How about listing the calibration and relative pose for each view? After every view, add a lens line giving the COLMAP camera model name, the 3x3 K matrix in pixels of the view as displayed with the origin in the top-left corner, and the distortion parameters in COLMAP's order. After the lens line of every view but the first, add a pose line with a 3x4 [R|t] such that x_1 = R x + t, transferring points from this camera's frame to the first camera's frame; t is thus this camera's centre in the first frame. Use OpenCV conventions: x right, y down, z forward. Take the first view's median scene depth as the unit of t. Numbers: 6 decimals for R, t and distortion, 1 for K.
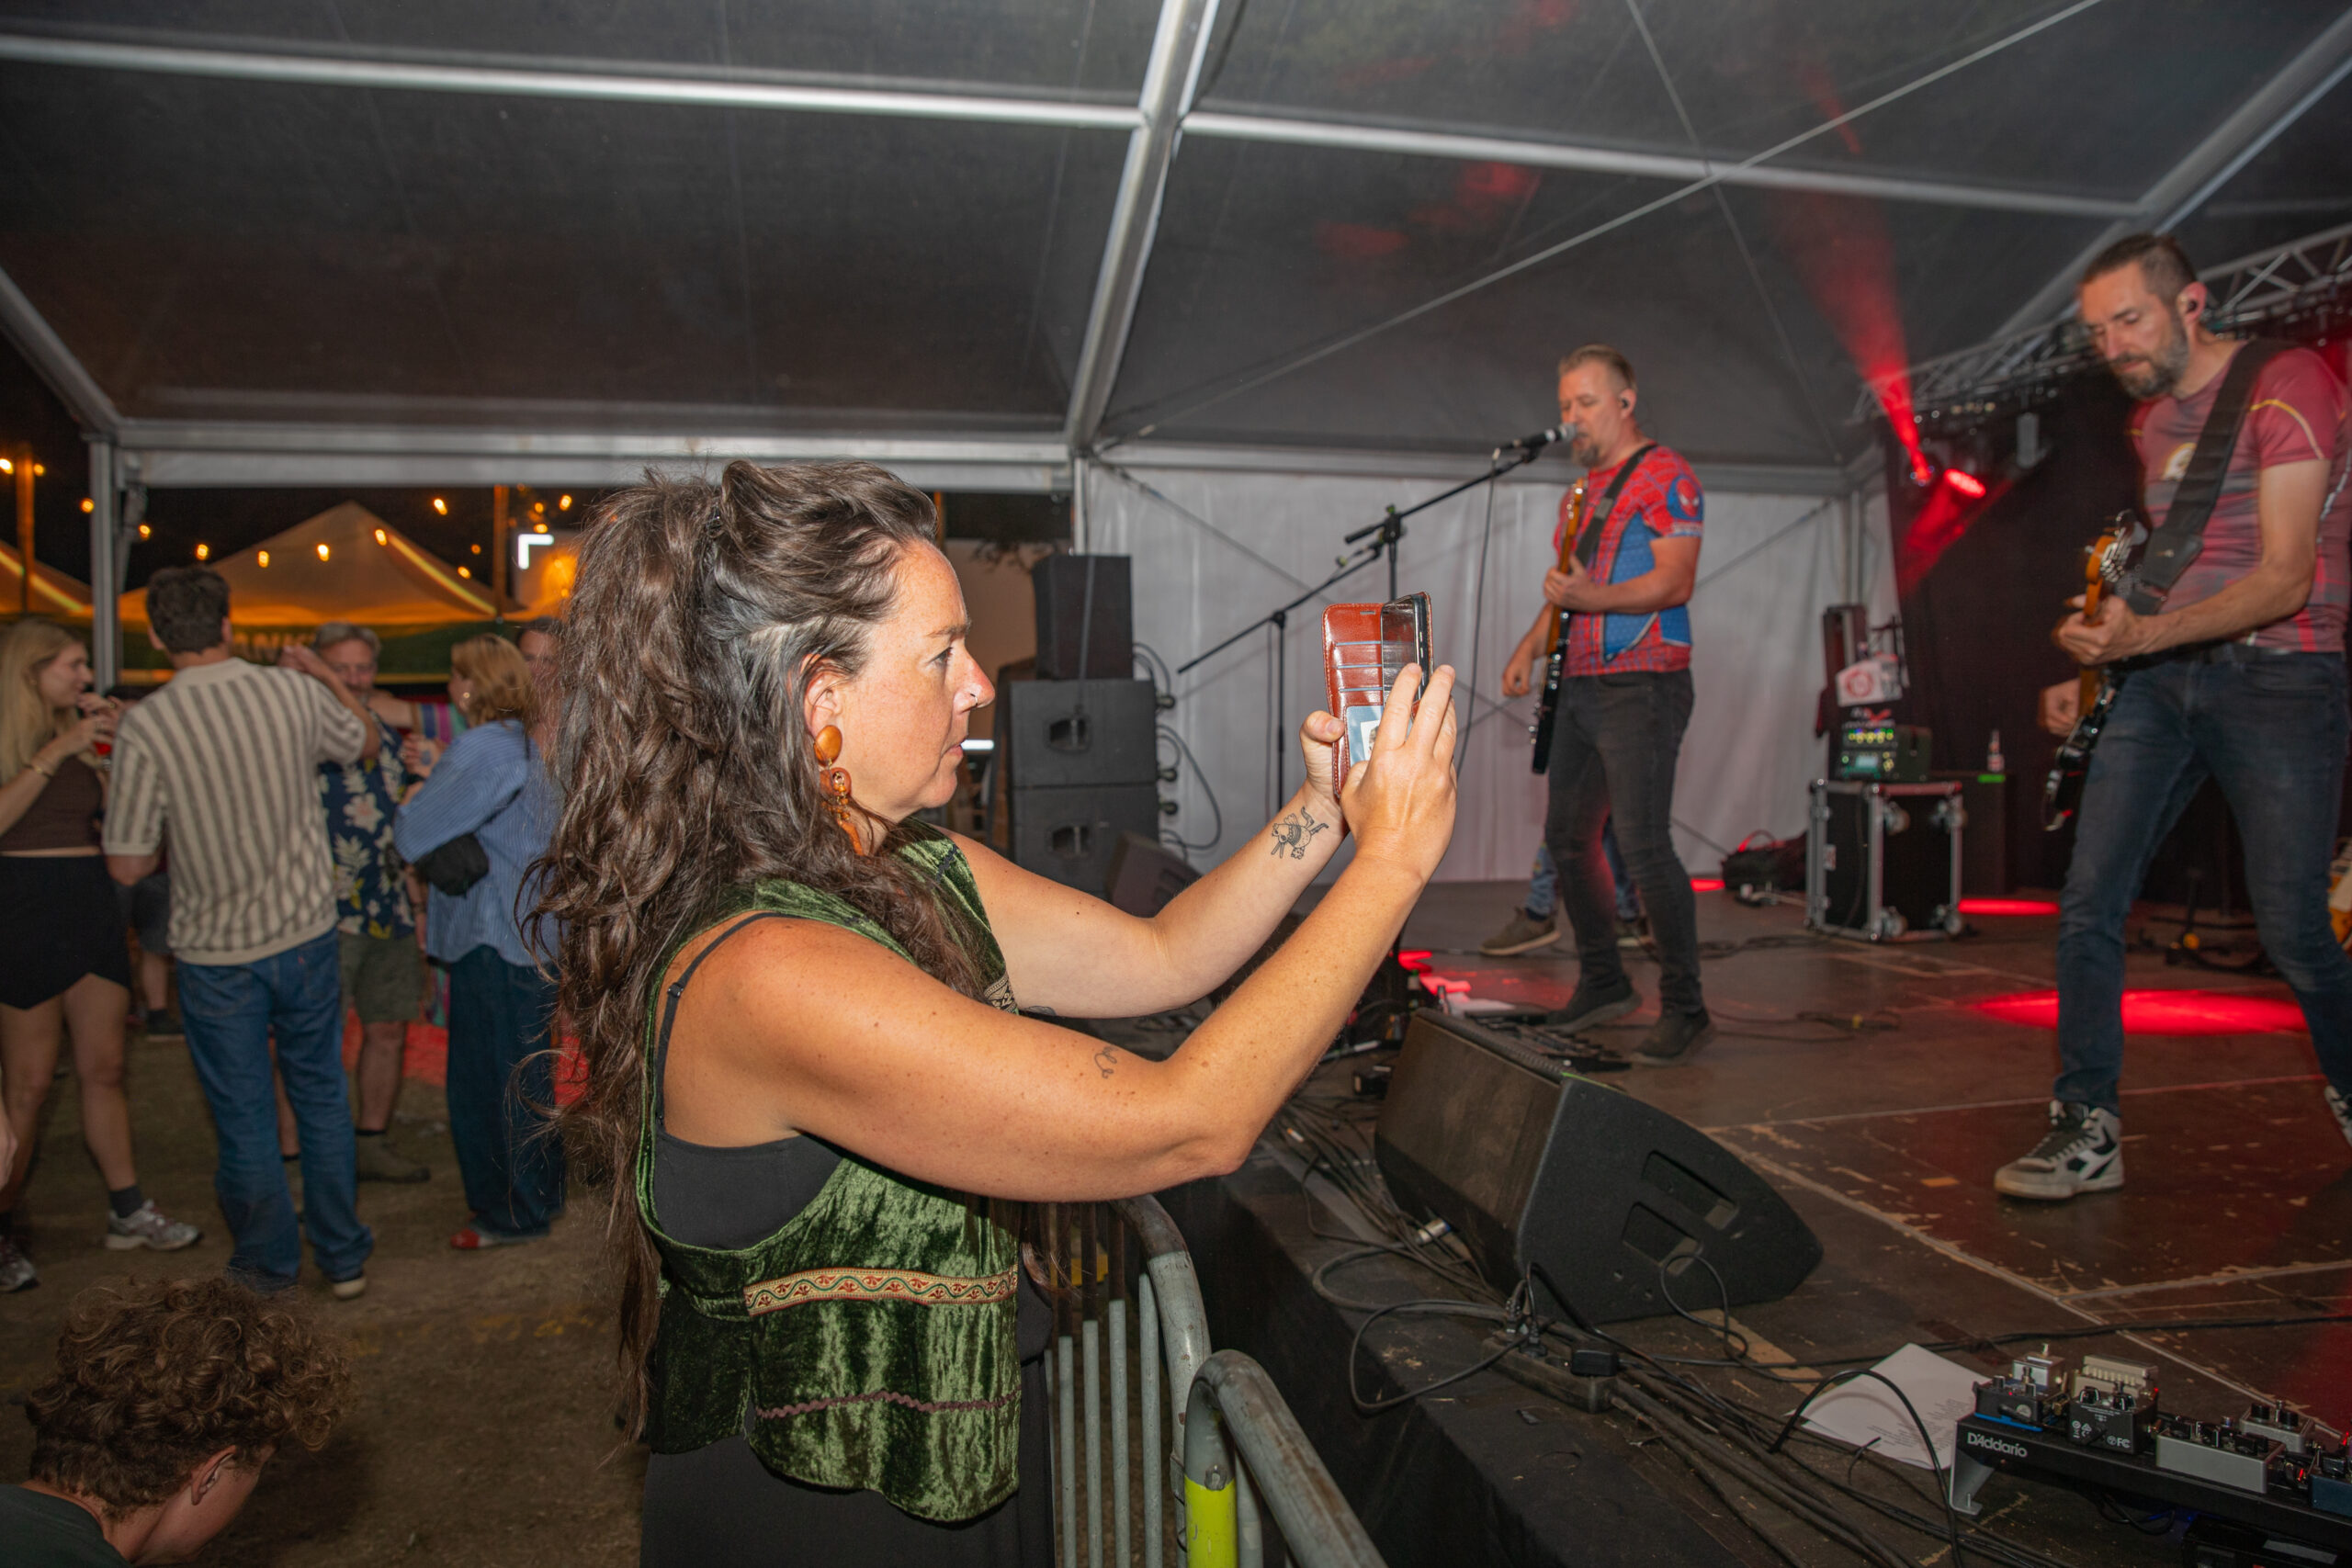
lens RADIAL K [[1614.2, 0, 1157.9], [0, 1614.2, 776.2], [0, 0, 1]] dist [-0.110698, 0.080464]
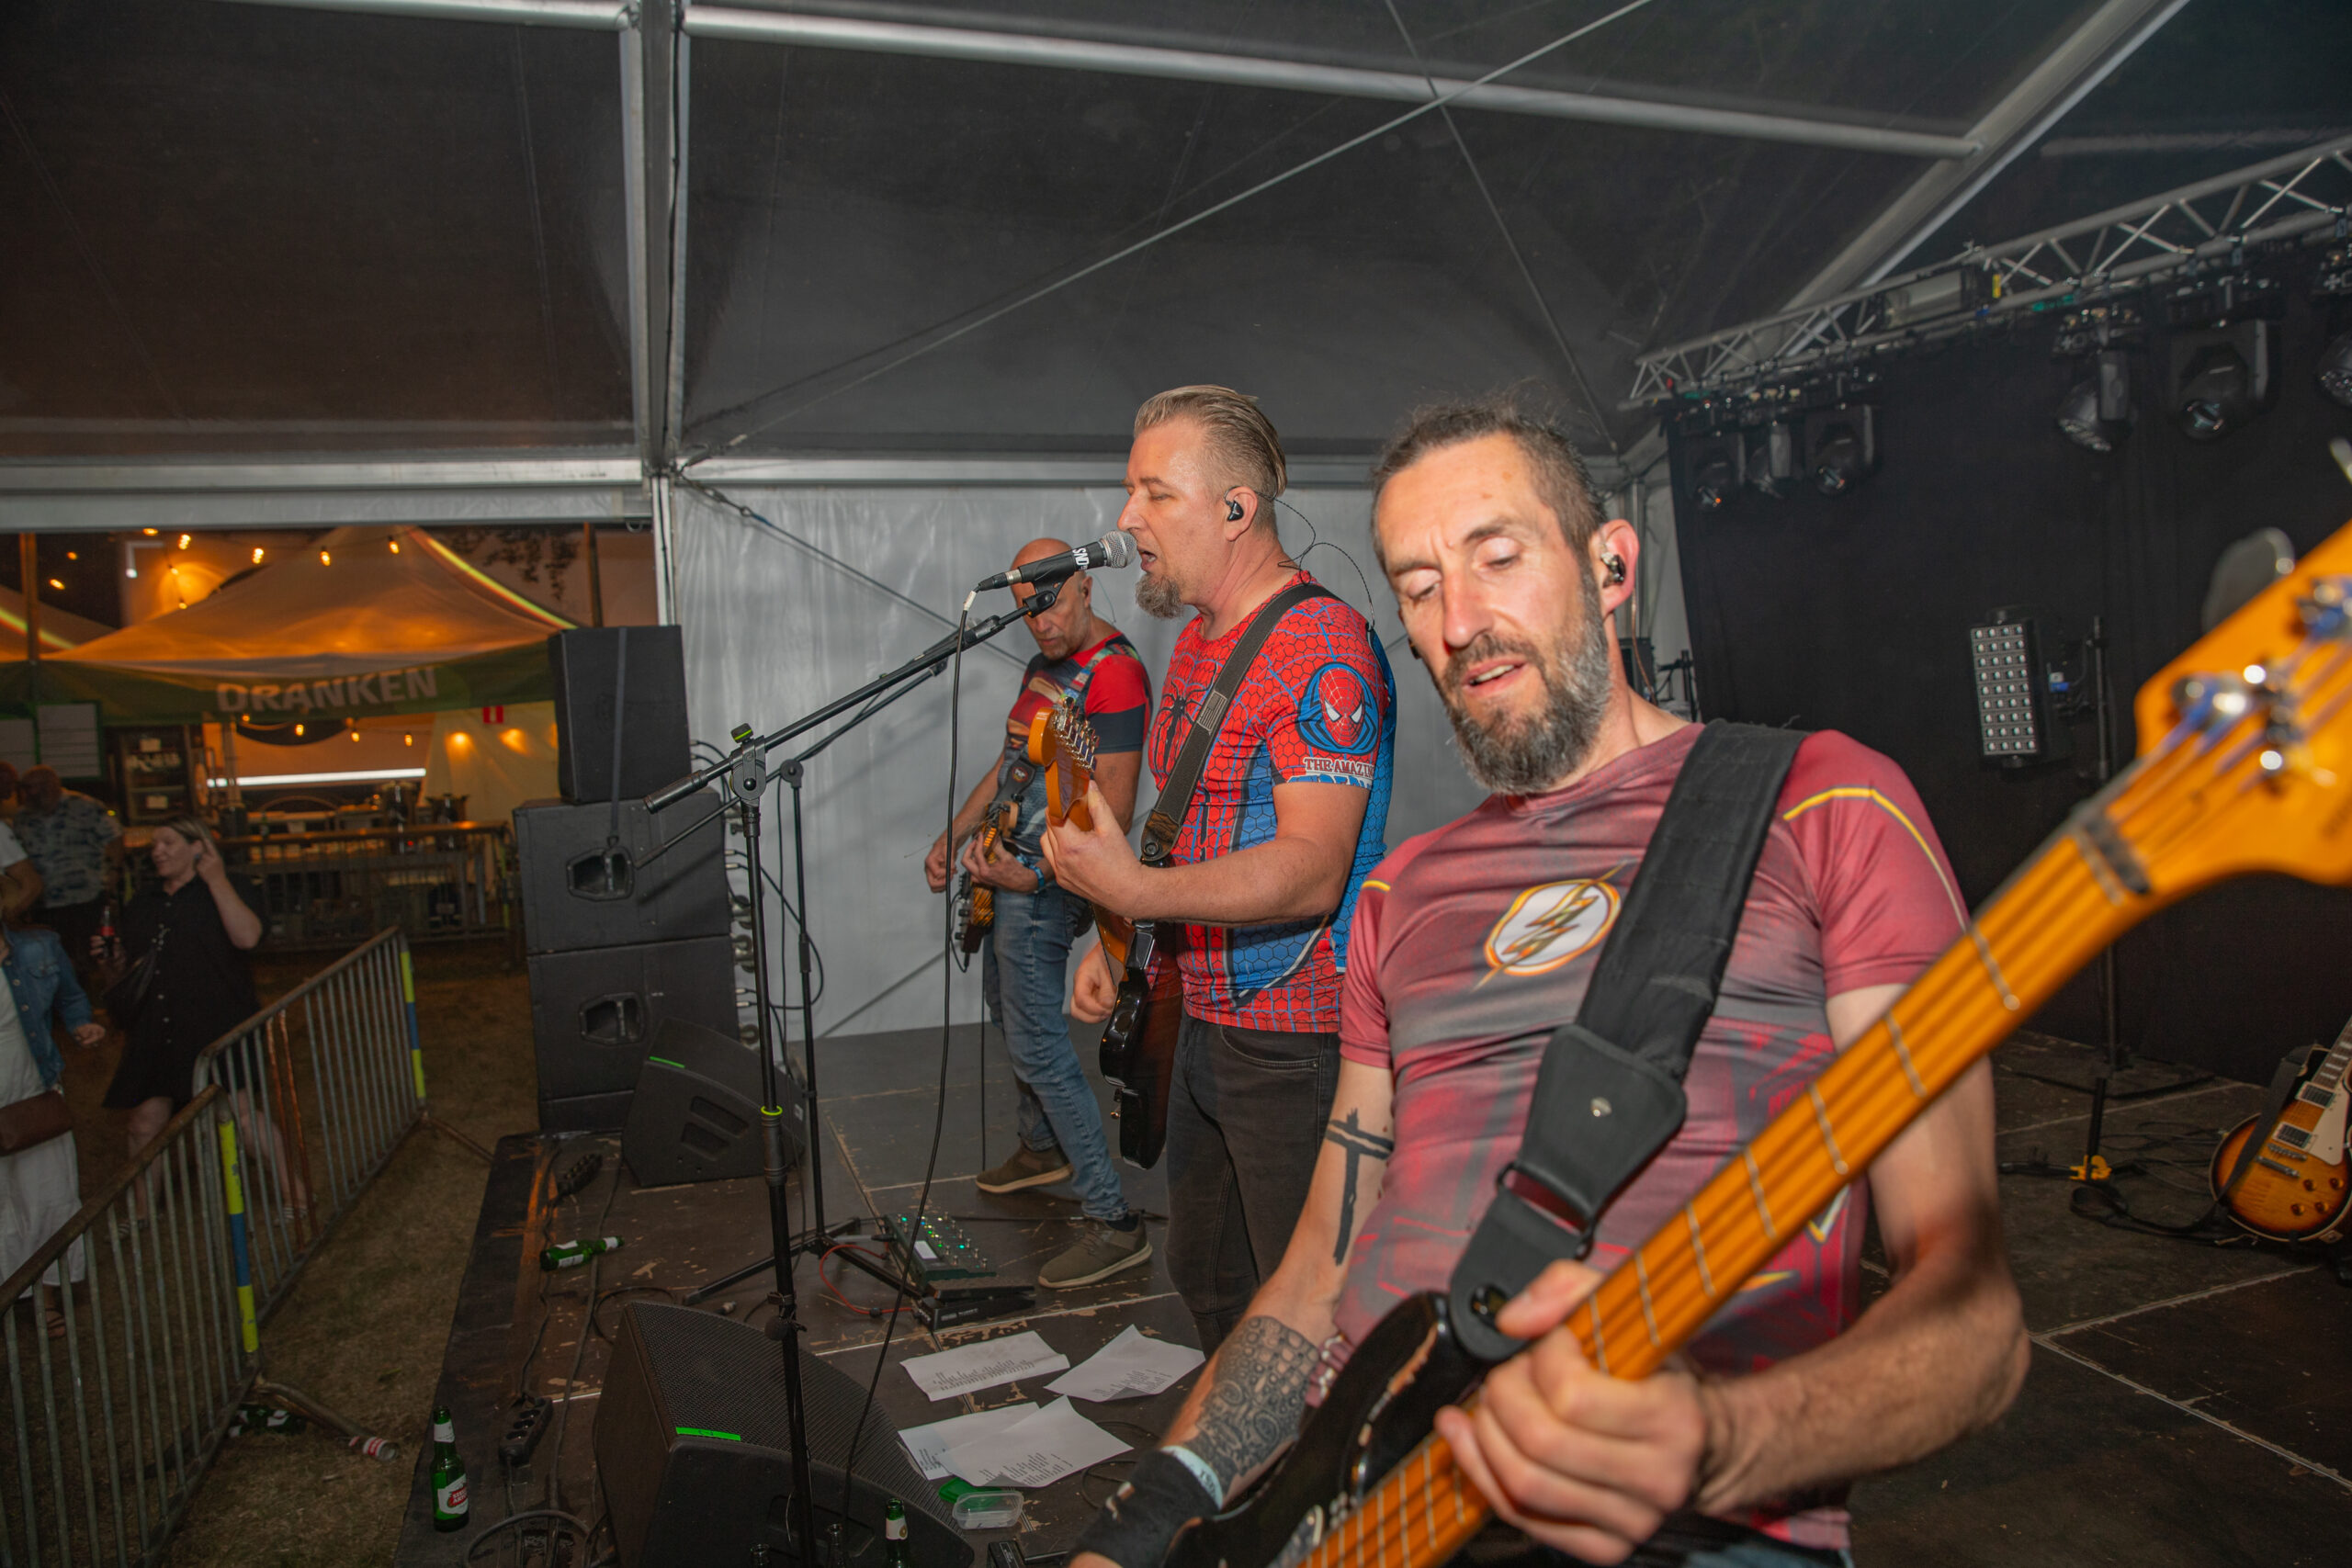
lens RADIAL K [[1614.2, 0, 1173.5], [0, 1614.2, 778.6], [0, 0, 1]] dist [-0.110698, 0.080464]
pose [[0.990830, -0.044158, 0.127693, 0.108200], [0.039790, 0.998539, 0.036556, -0.083441], [-0.129121, -0.031140, 0.991140, 0.242516]]
